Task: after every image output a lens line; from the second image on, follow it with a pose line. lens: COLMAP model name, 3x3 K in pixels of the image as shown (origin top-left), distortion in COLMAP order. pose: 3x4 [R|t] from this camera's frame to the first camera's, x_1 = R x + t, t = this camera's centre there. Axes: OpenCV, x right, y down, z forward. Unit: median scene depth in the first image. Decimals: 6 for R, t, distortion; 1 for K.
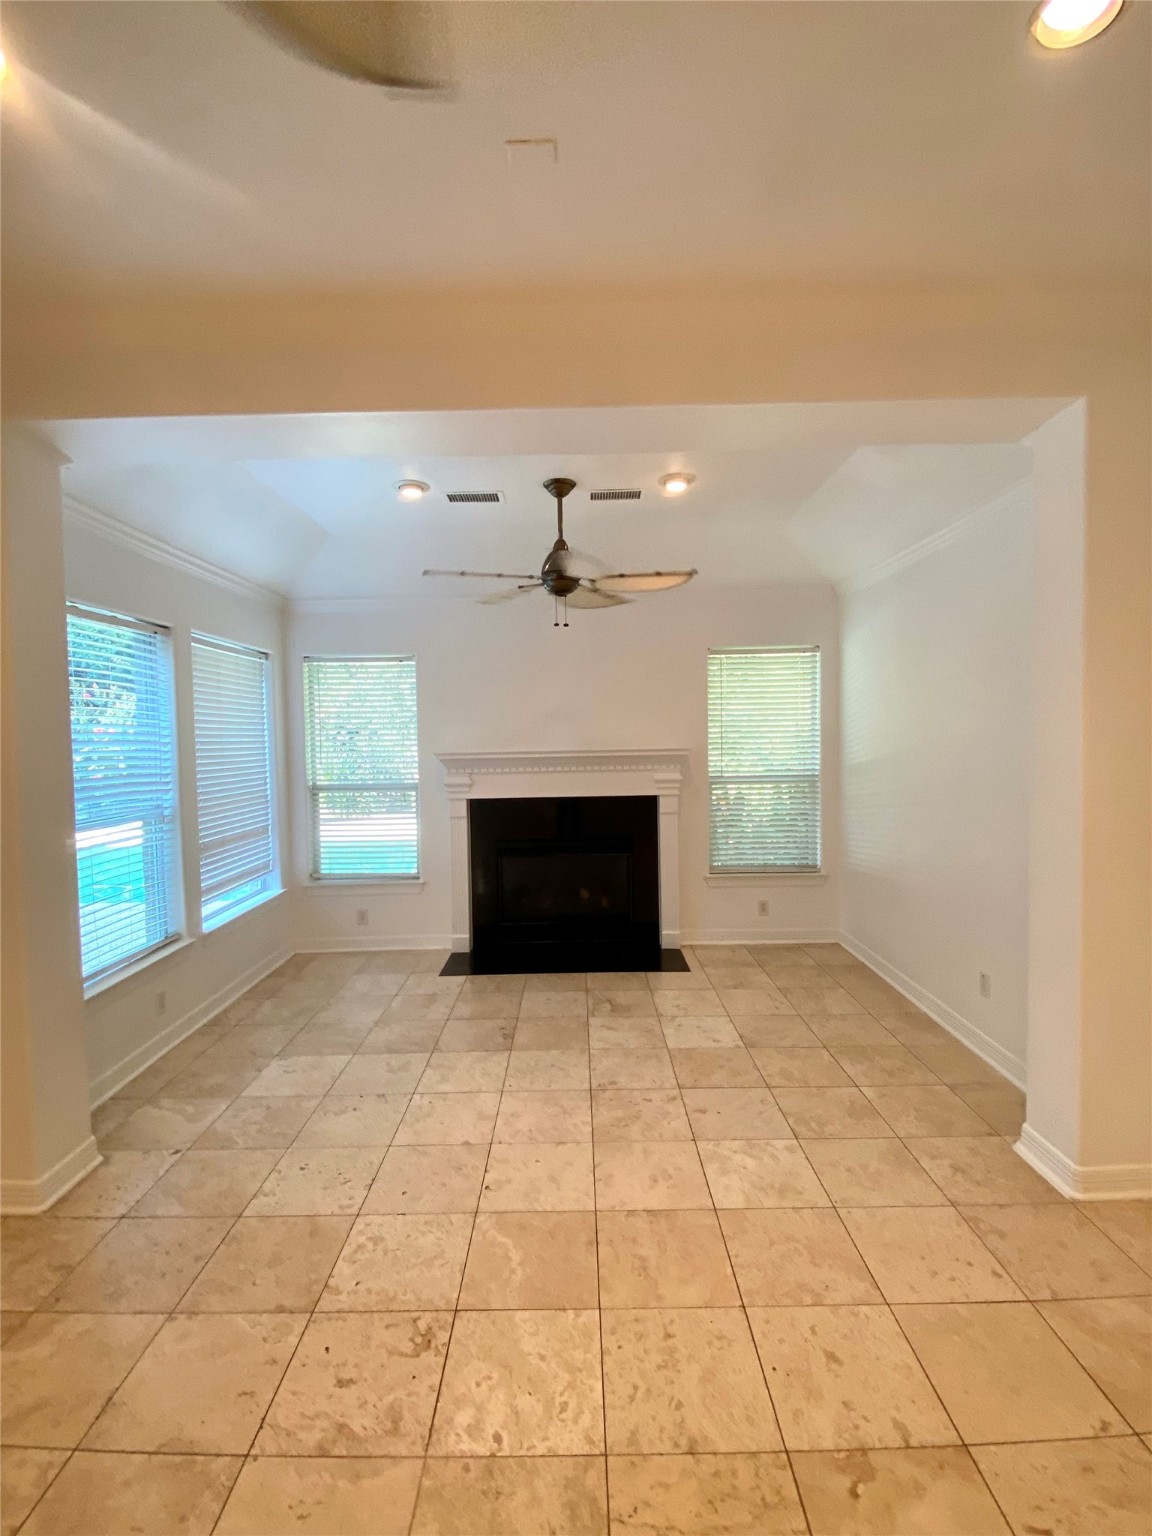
lens RADIAL K [[686.1, 0, 583.0], [0, 686.1, 765.1], [0, 0, 1]] dist [-0.003461, -0.003637]
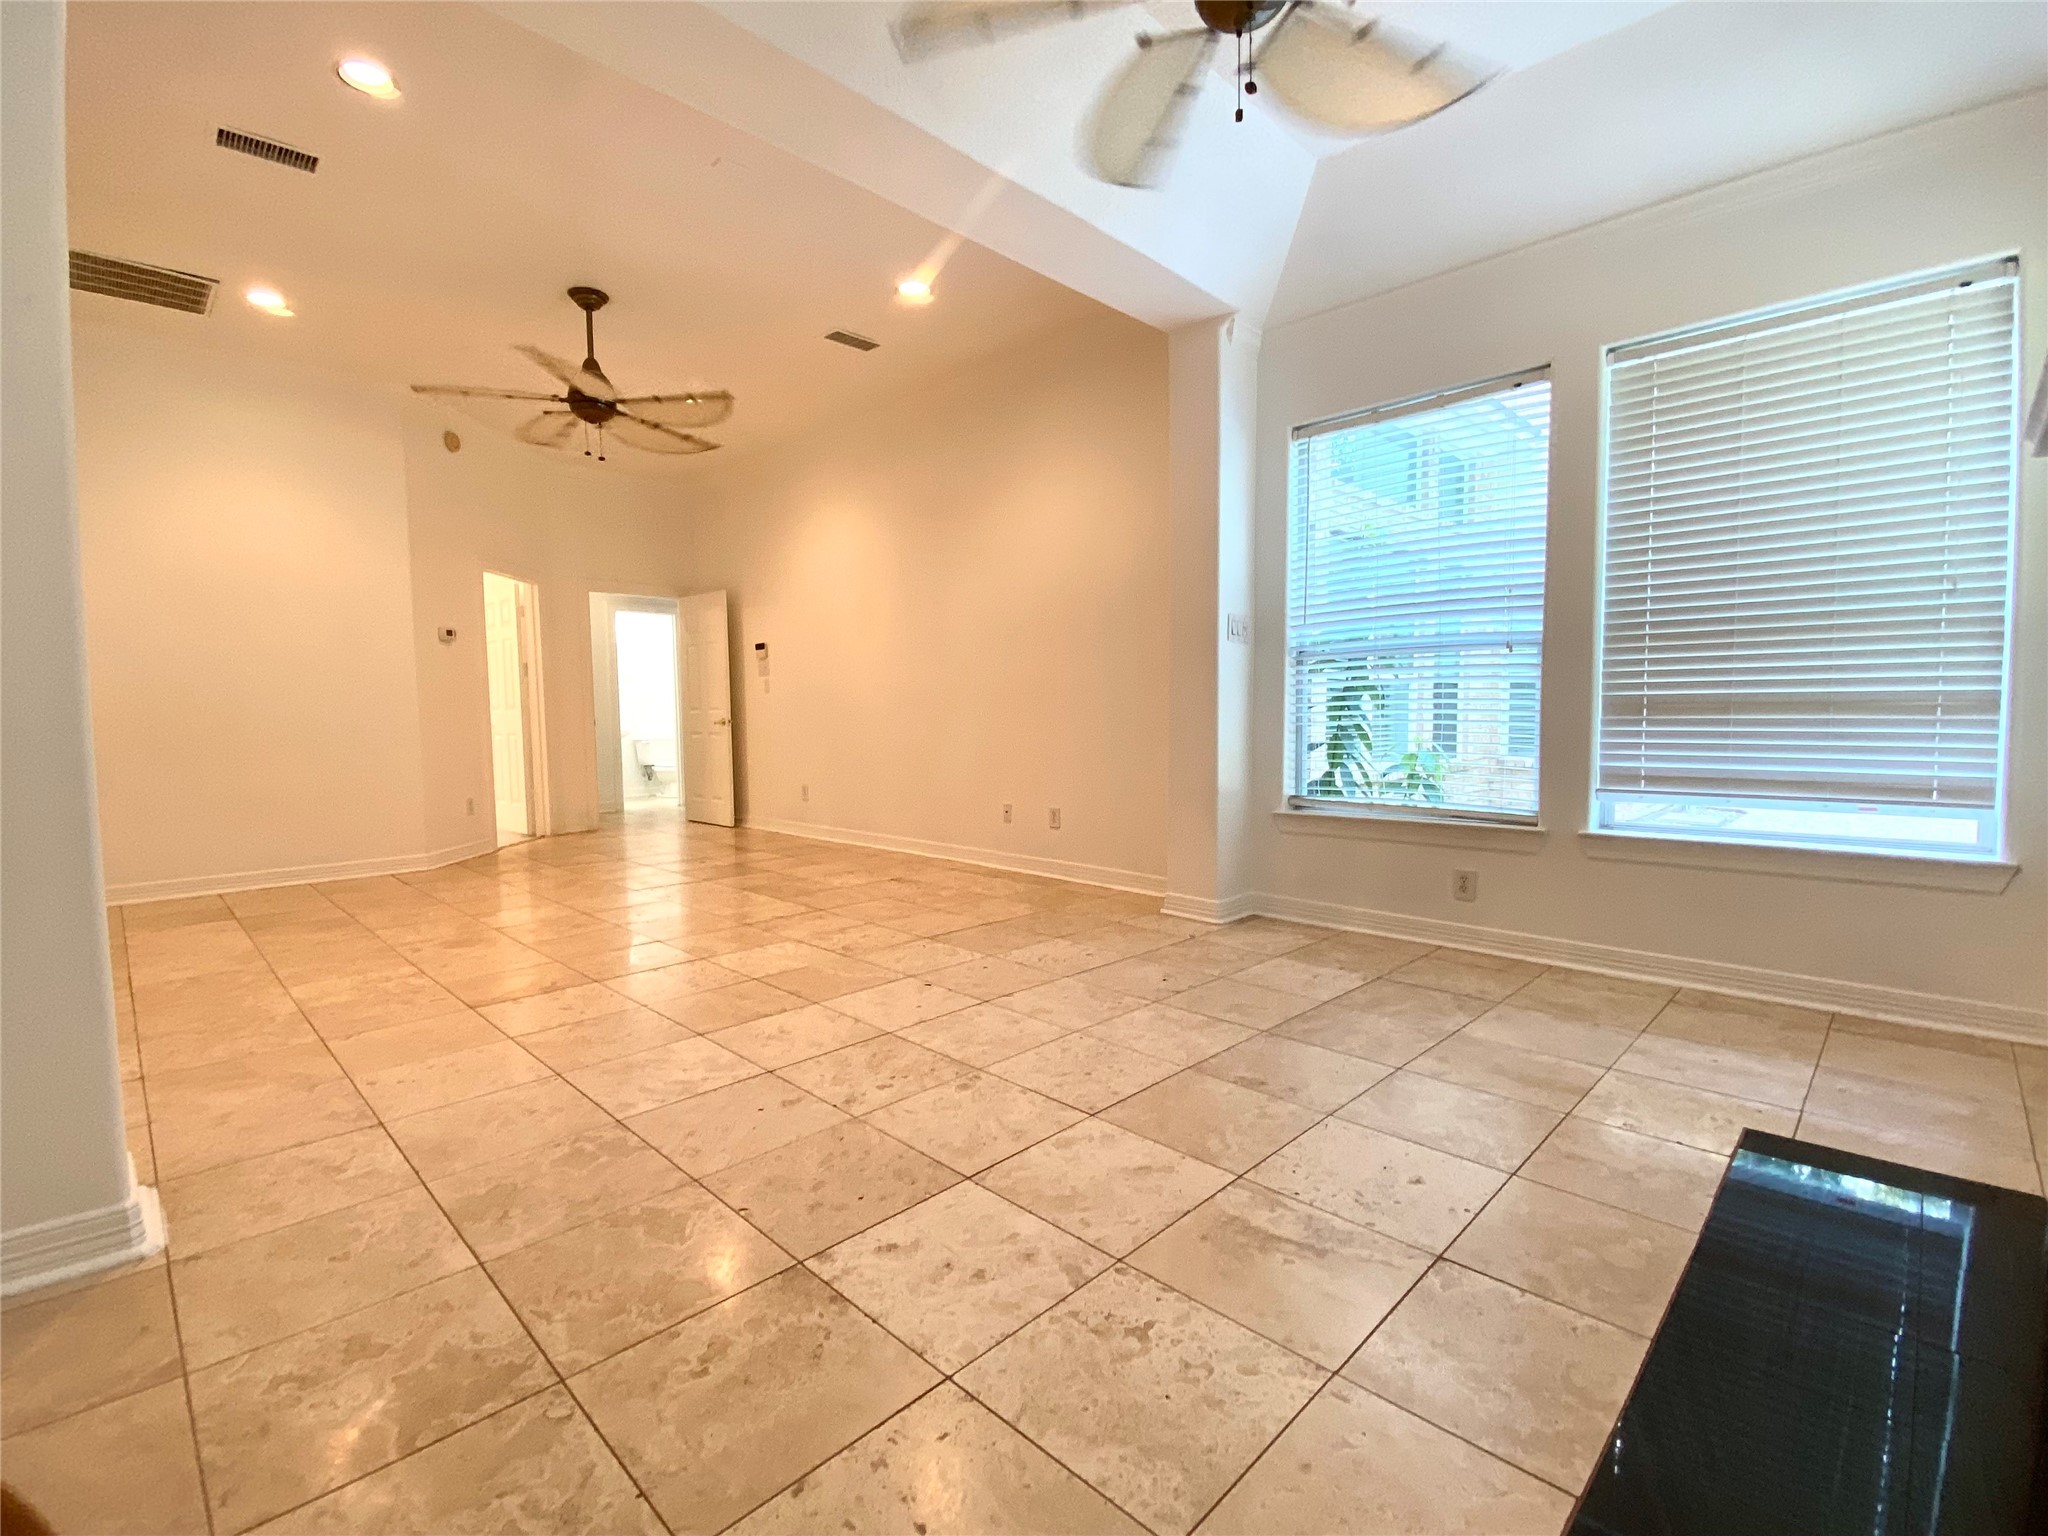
lens RADIAL K [[914.8, 0, 1022.8], [0, 914.8, 768.2], [0, 0, 1]] dist [-0.003461, -0.003637]
pose [[-0.708980, 0.065241, -0.702204, 0.428014], [-0.010938, 0.994575, 0.103449, 0.103418], [0.705144, 0.081024, -0.704420, 1.269440]]
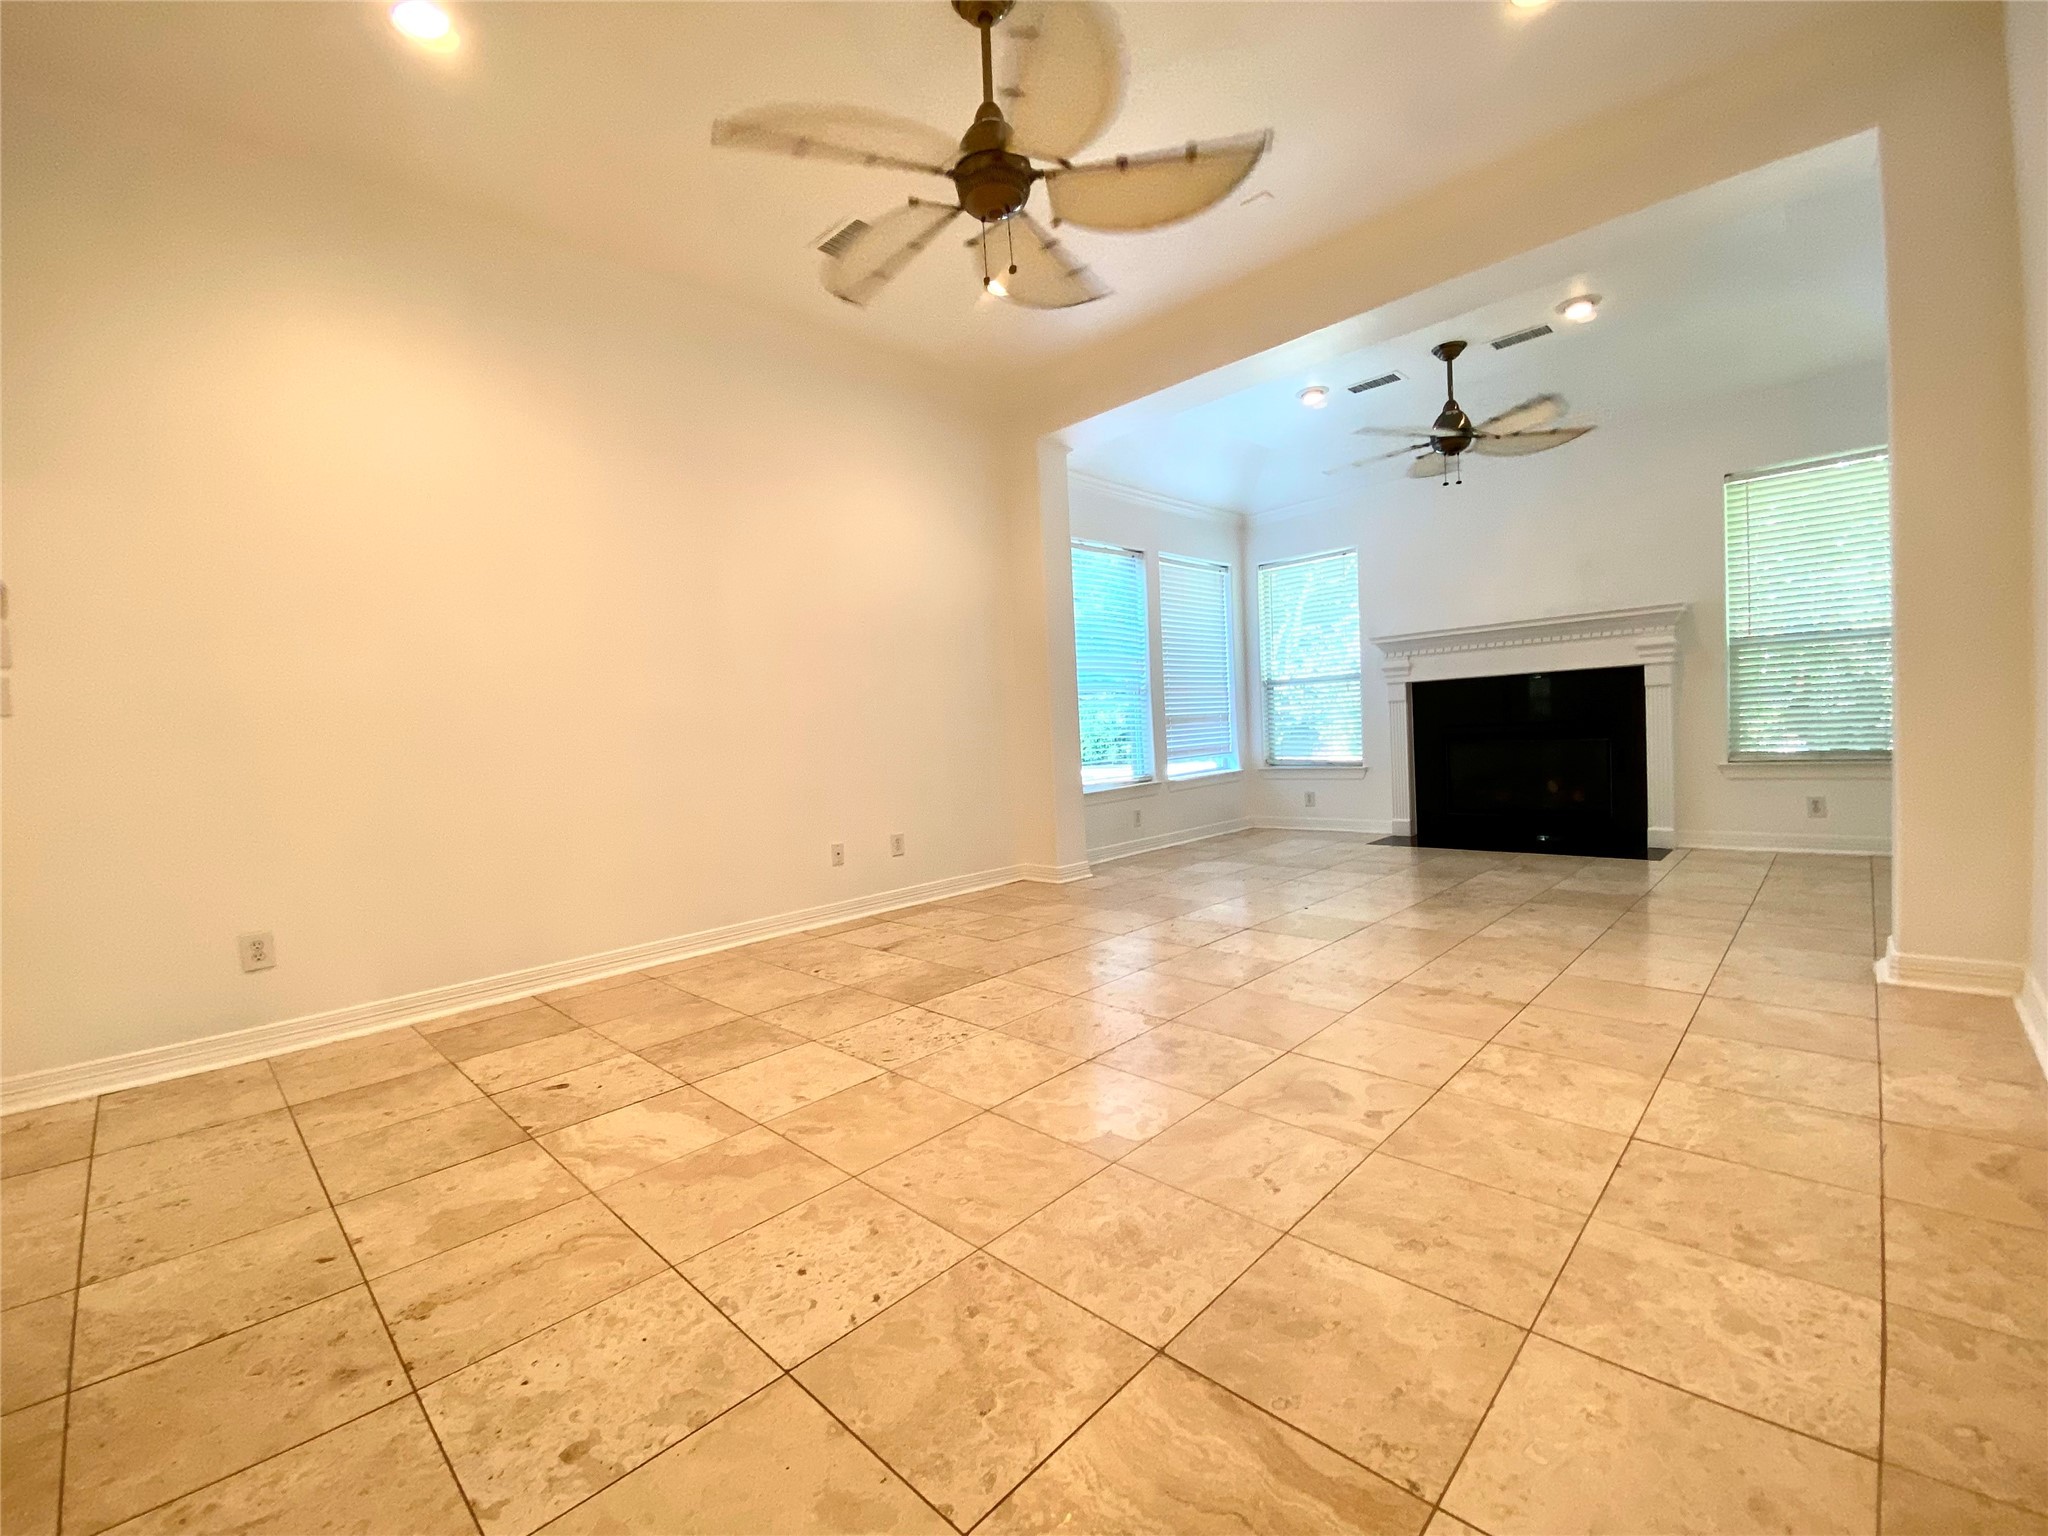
lens RADIAL K [[871.8, 0, 989.2], [0, 871.8, 777.1], [0, 0, 1]] dist [-0.019693, -0.000955]
pose [[0.690647, 0.015465, -0.723026, 0.429882], [0.013406, 0.999326, 0.034180, 0.180123], [0.723068, -0.033299, 0.689974, -0.413122]]
